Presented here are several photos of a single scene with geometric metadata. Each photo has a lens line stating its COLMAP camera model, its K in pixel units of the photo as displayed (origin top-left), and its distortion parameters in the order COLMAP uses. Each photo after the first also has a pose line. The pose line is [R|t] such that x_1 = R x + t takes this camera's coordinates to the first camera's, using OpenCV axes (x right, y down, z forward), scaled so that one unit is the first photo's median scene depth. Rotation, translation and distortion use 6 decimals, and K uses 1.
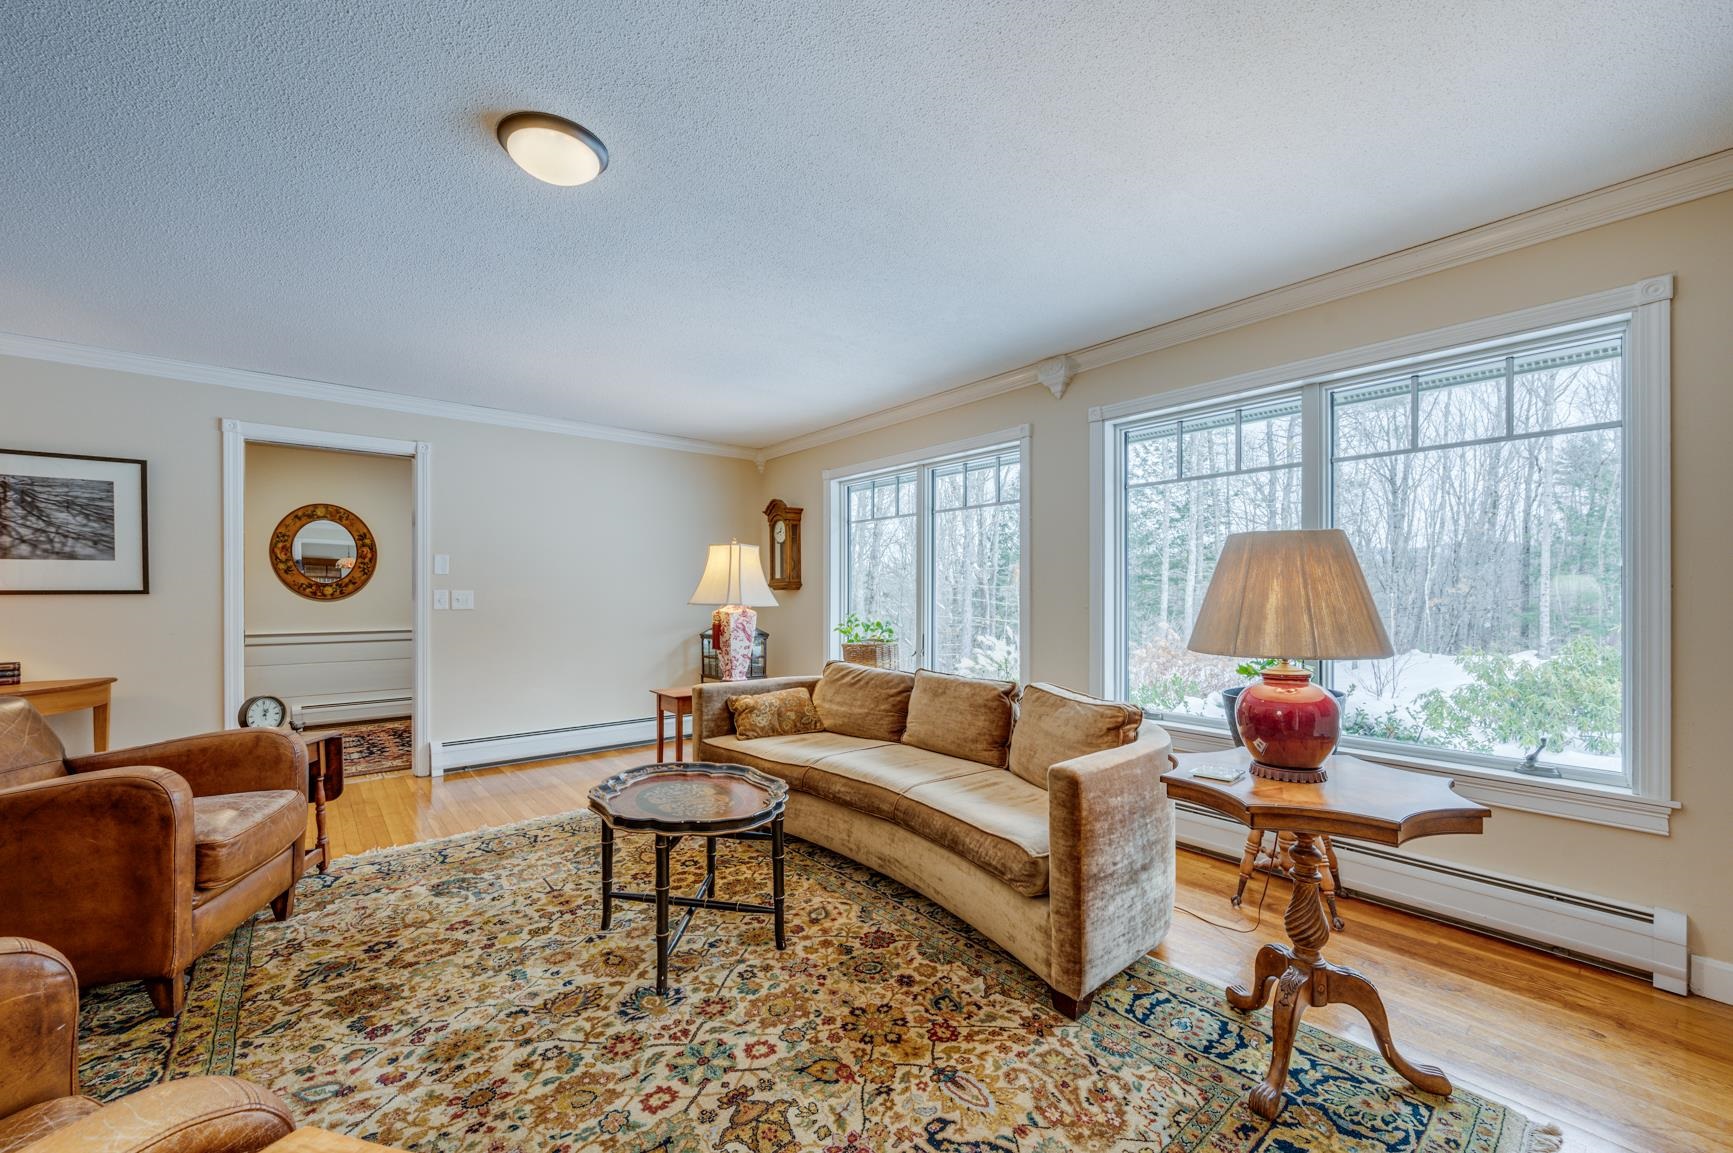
lens RADIAL K [[694.1, 0, 871.8], [0, 694.1, 586.5], [0, 0, 1]] dist [-0.001105, -0.000328]
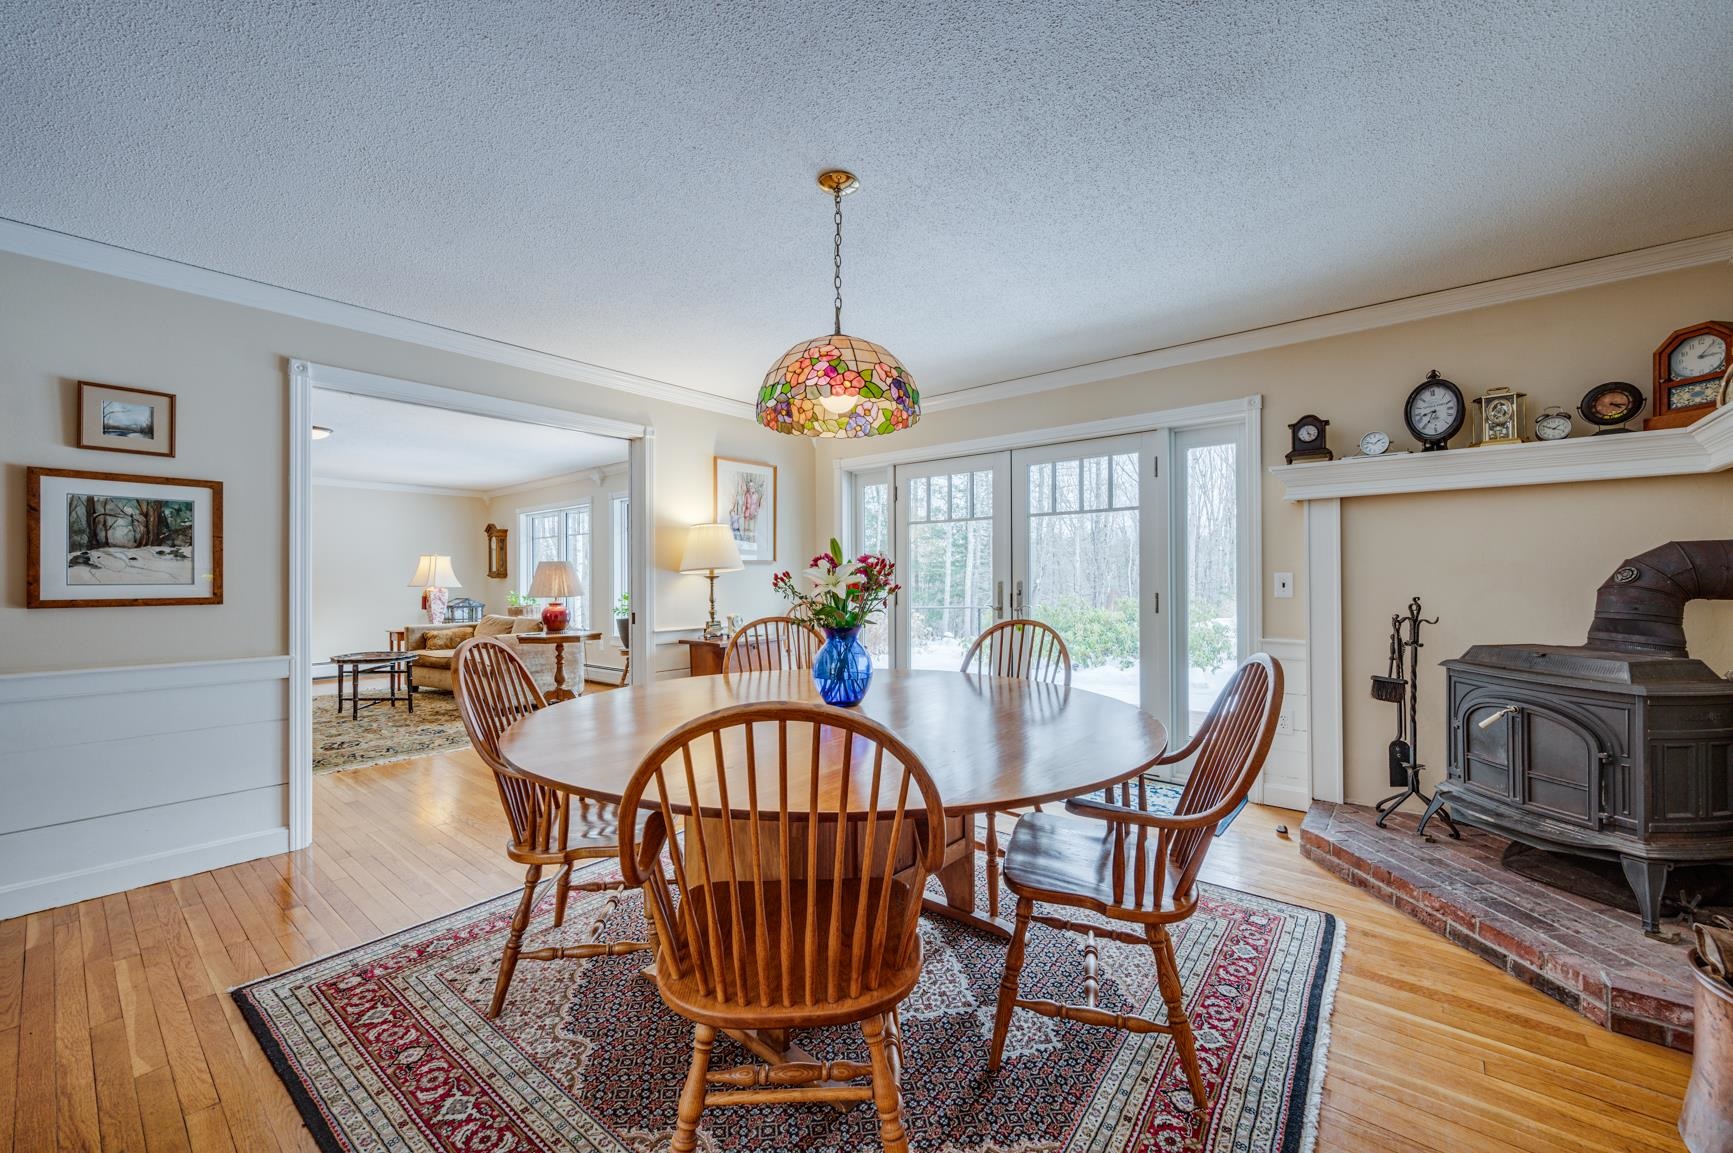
lens RADIAL K [[684.0, 0, 867.4], [0, 684.0, 572.5], [0, 0, 1]] dist [-0.000273, -0.000387]
pose [[0.984668, -0.004847, 0.174371, 0.759845], [0.004716, 0.999988, 0.001169, -0.011001], [-0.174375, -0.000329, 0.984679, -1.263394]]
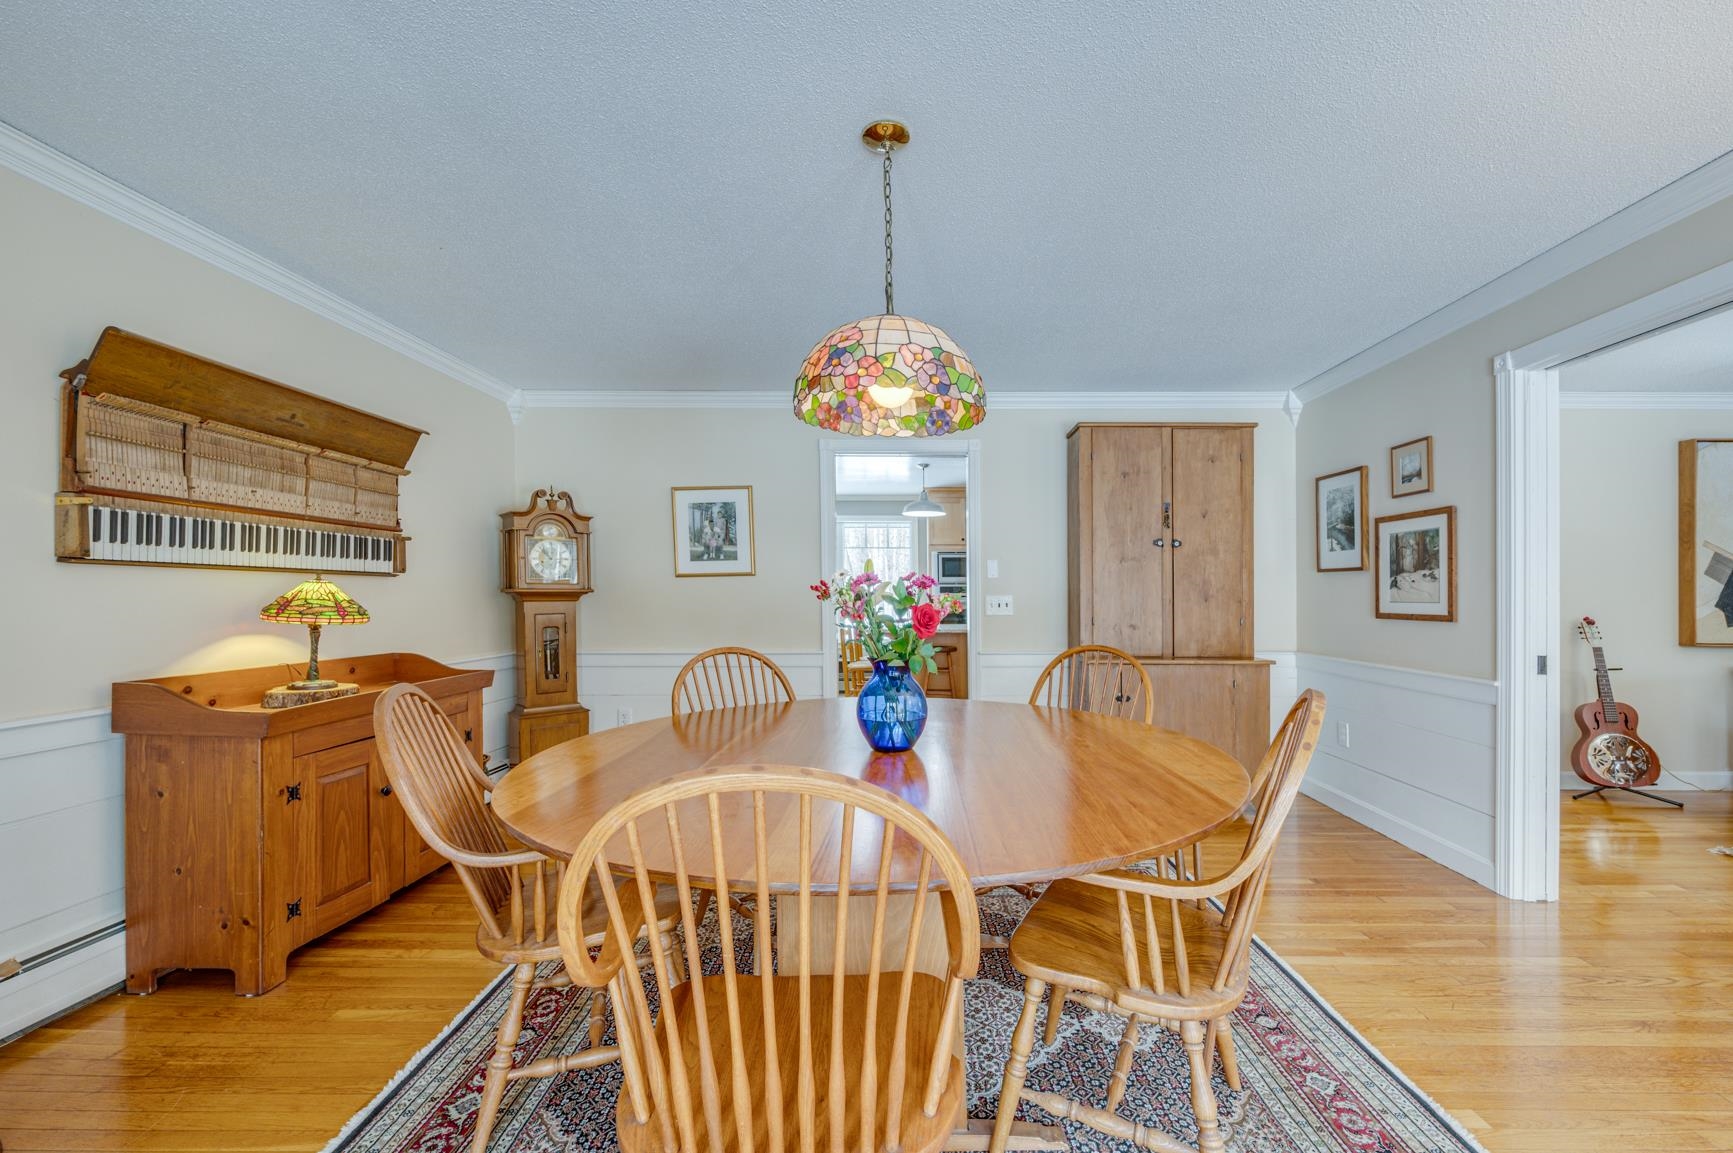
lens RADIAL K [[694.1, 0, 907.5], [0, 694.1, 606.0], [0, 0, 1]] dist [-0.001105, -0.000328]
pose [[-0.639063, 0.010190, -0.769087, 1.250606], [0.005140, 0.999946, 0.008978, -0.007373], [0.769137, 0.001785, -0.639081, -0.302890]]
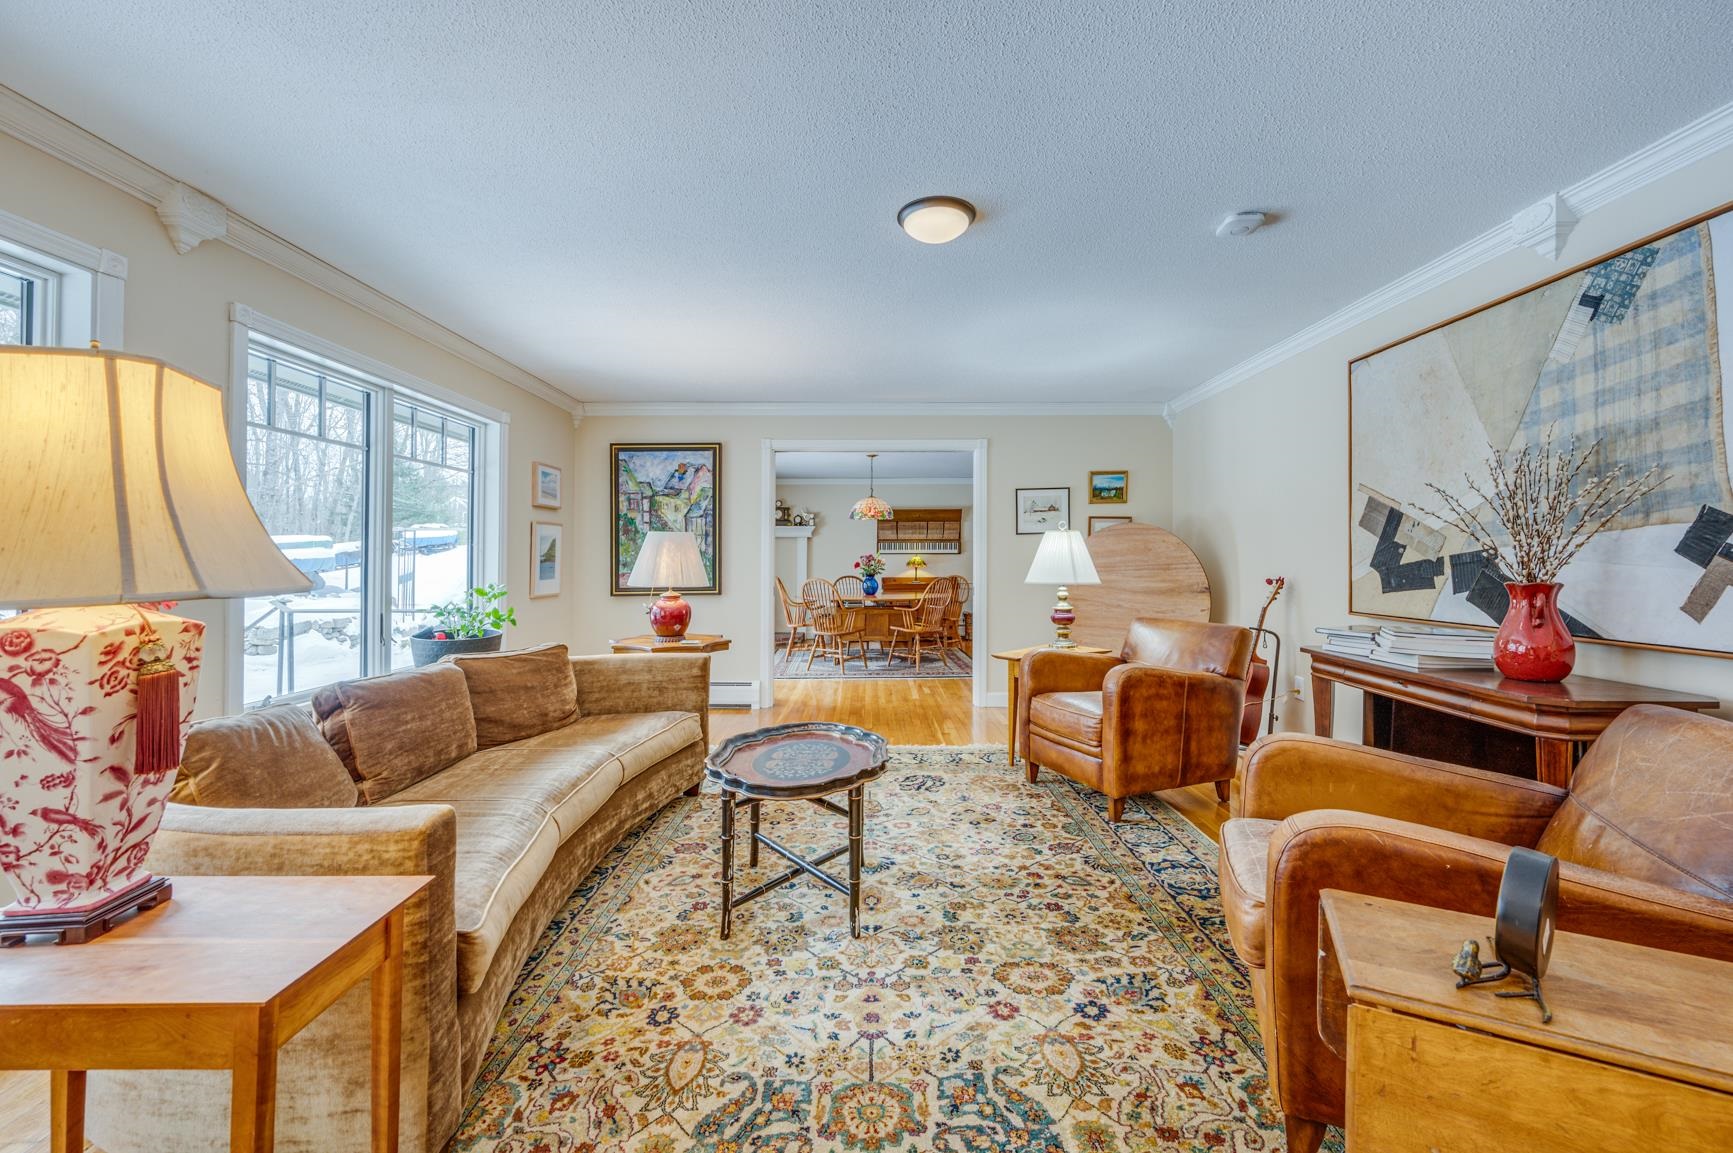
lens RADIAL K [[694.1, 0, 868.8], [0, 694.1, 566.3], [0, 0, 1]] dist [-0.001105, -0.000328]
pose [[-0.766905, -0.003700, 0.641750, -0.674158], [-0.005026, 0.999987, -0.000240, 0.014444], [-0.641741, -0.003409, -0.766914, 1.168636]]
